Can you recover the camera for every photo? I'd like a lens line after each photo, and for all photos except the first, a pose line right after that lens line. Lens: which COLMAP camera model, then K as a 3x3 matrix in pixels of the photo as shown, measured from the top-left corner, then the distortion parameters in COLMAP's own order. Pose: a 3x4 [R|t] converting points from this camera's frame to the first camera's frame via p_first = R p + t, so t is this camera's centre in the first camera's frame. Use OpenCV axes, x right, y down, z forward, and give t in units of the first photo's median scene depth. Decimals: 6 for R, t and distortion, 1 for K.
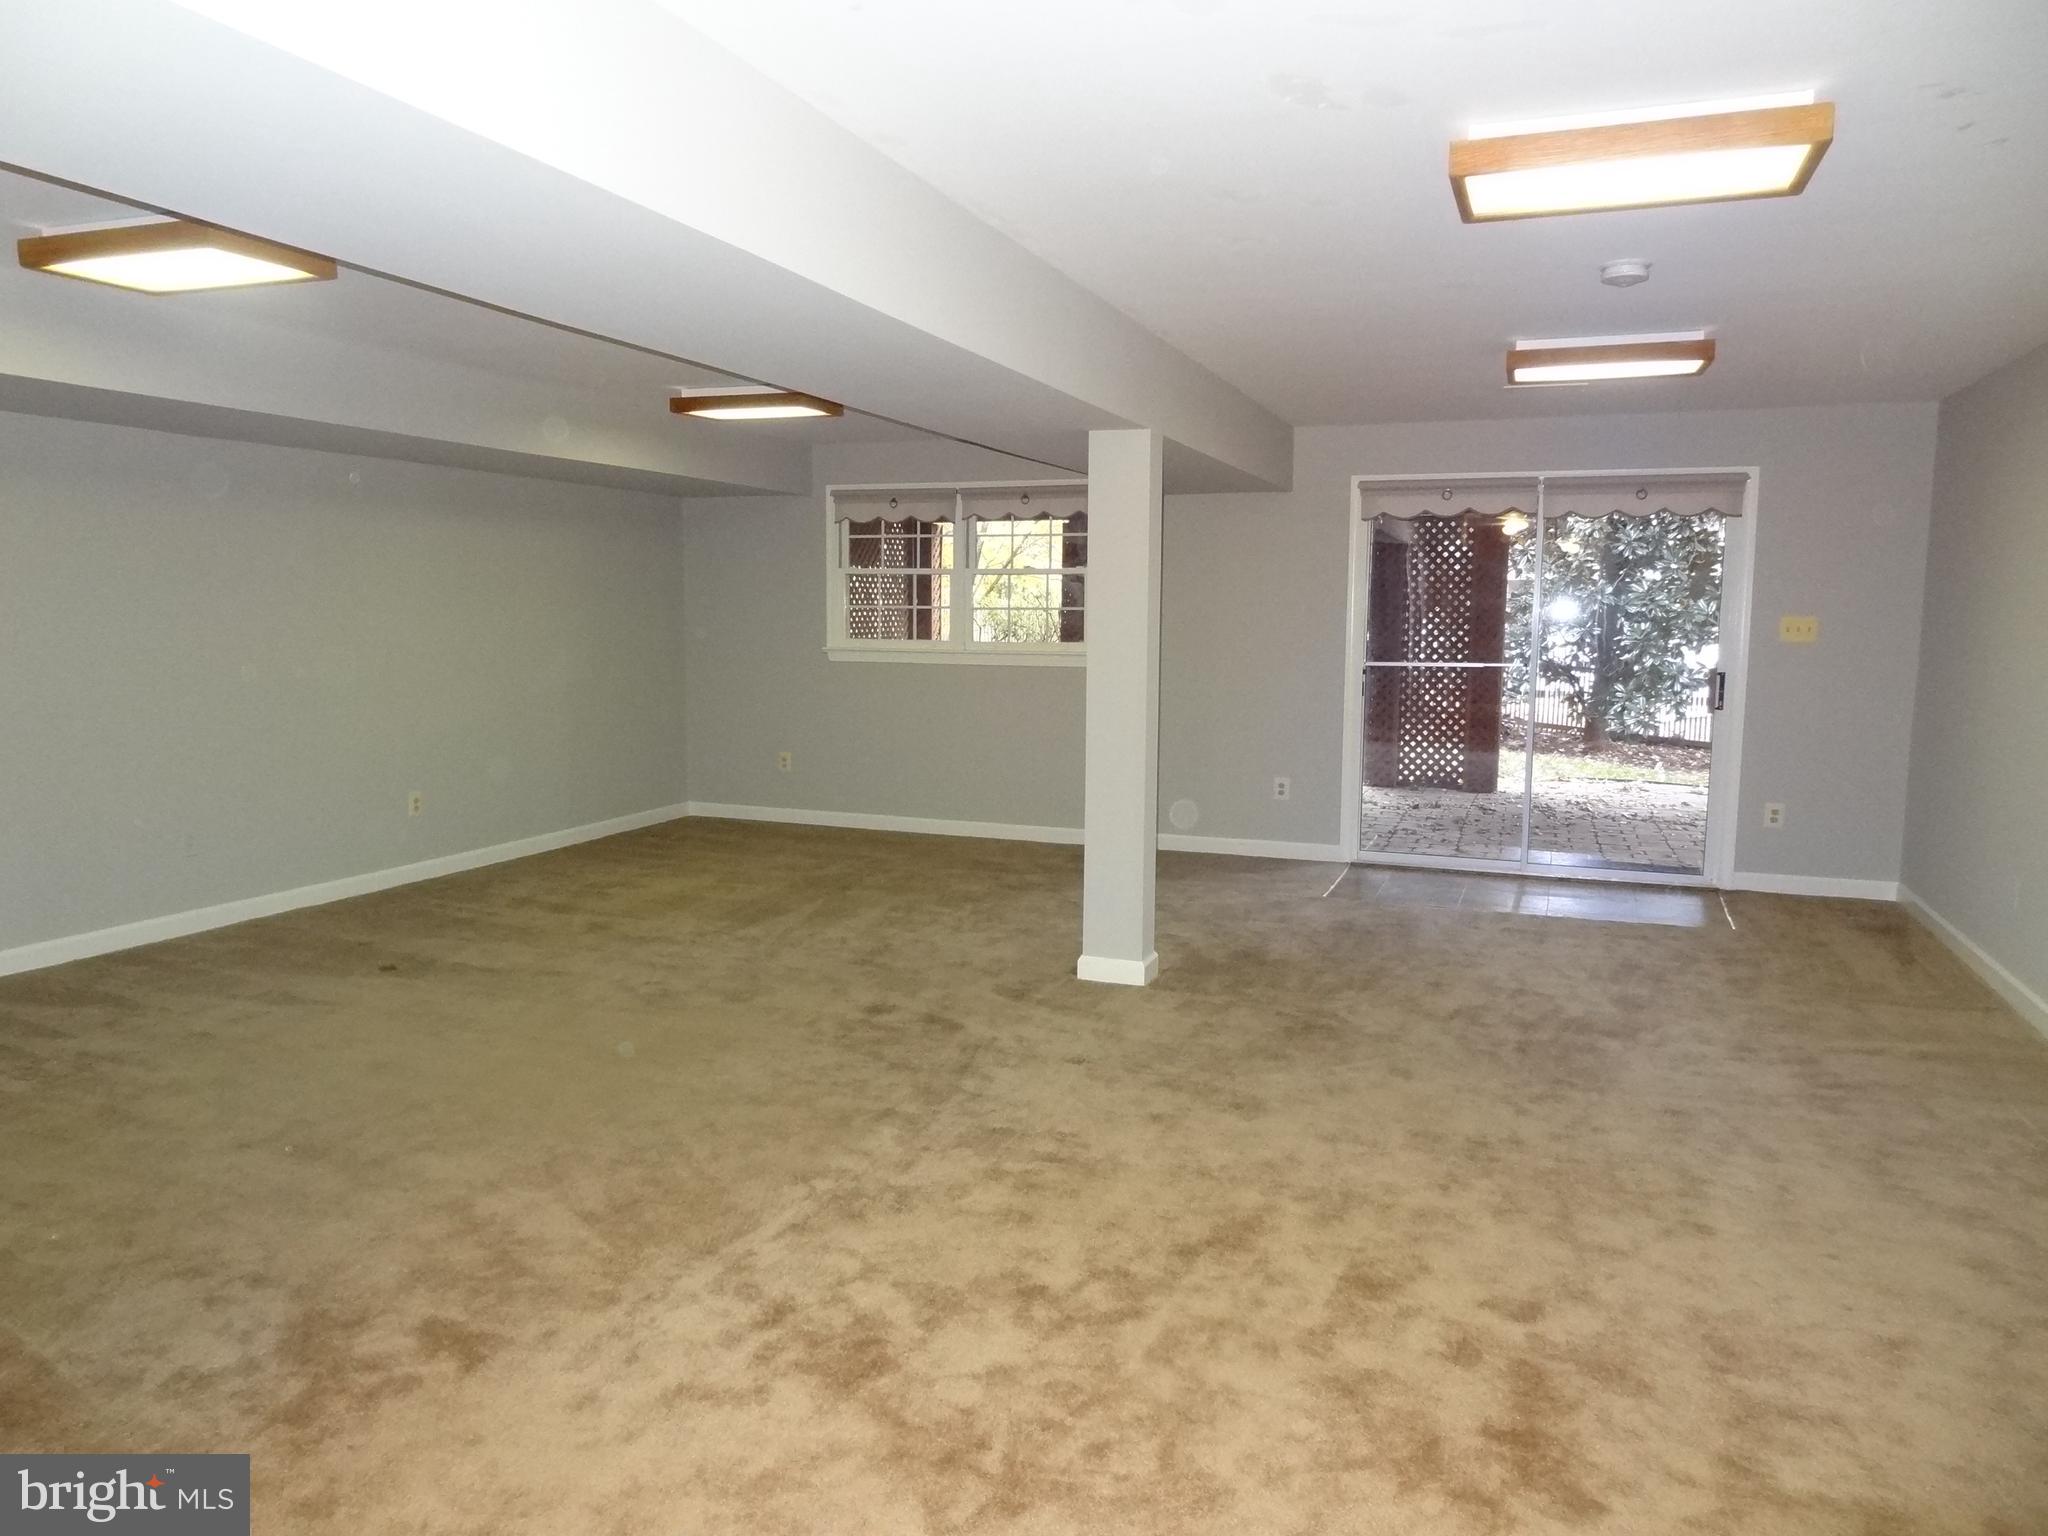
lens RADIAL K [[1434.6, 0, 1011.7], [0, 1434.6, 772.8], [0, 0, 1]] dist [0.000477, 0.008290]
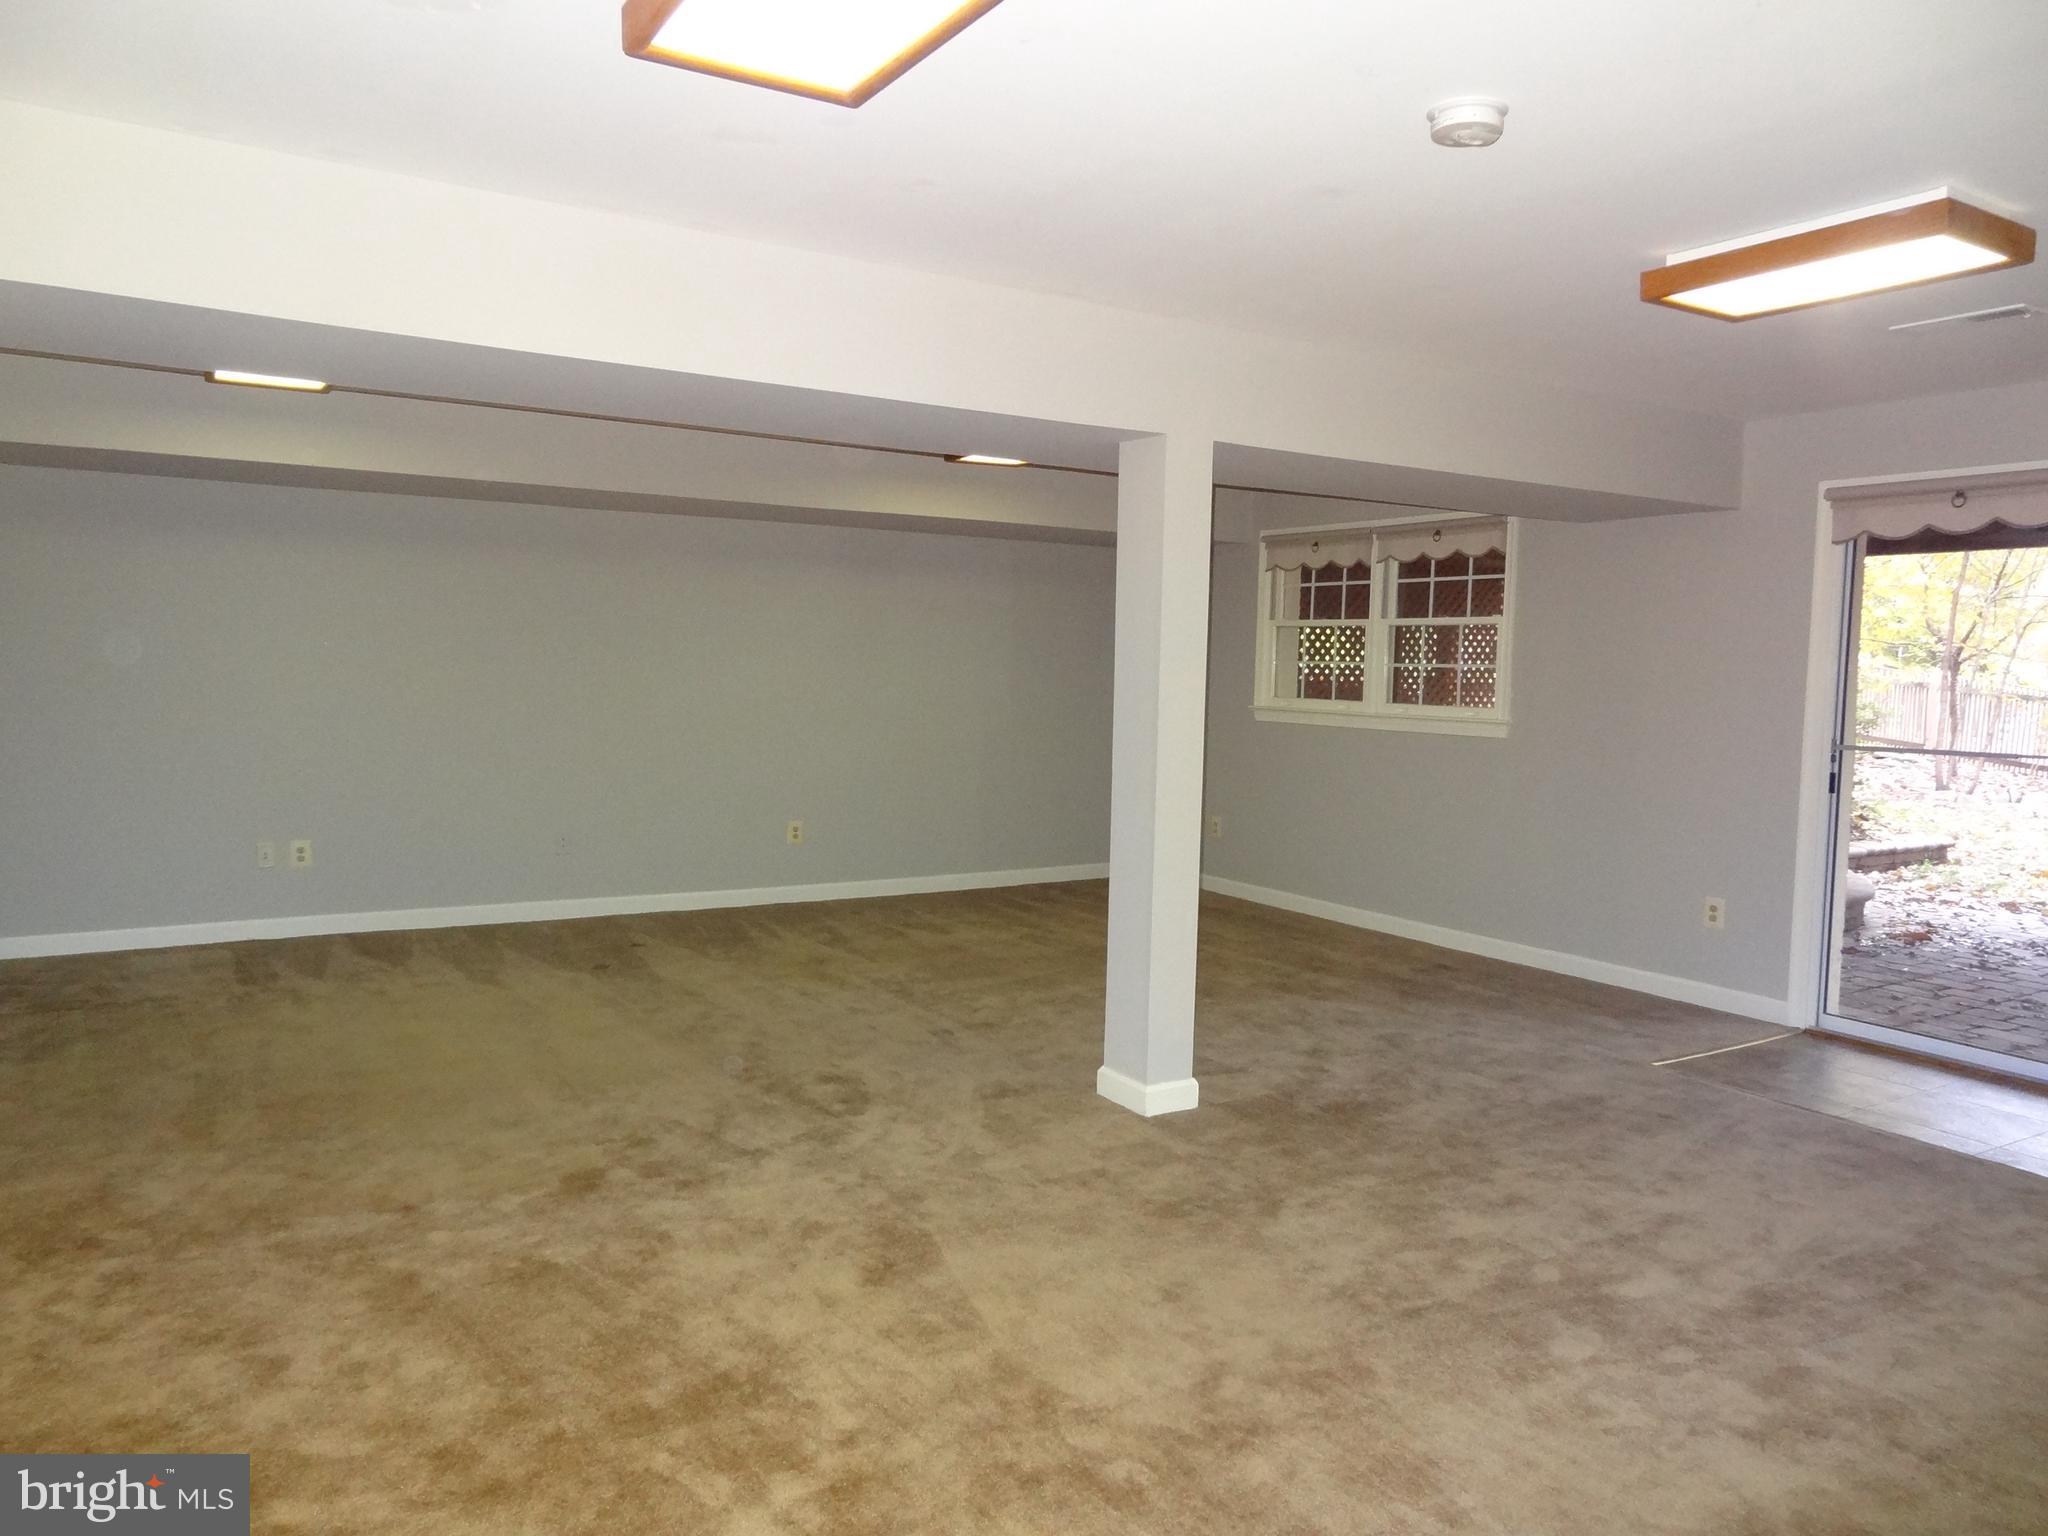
lens RADIAL K [[1434.6, 0, 1023.1], [0, 1434.6, 760.9], [0, 0, 1]] dist [0.000477, 0.008290]
pose [[0.802007, 0.053256, -0.594936, 0.513215], [-0.088482, 0.995621, -0.030155, -0.019681], [0.590725, 0.076826, 0.803207, 0.302942]]
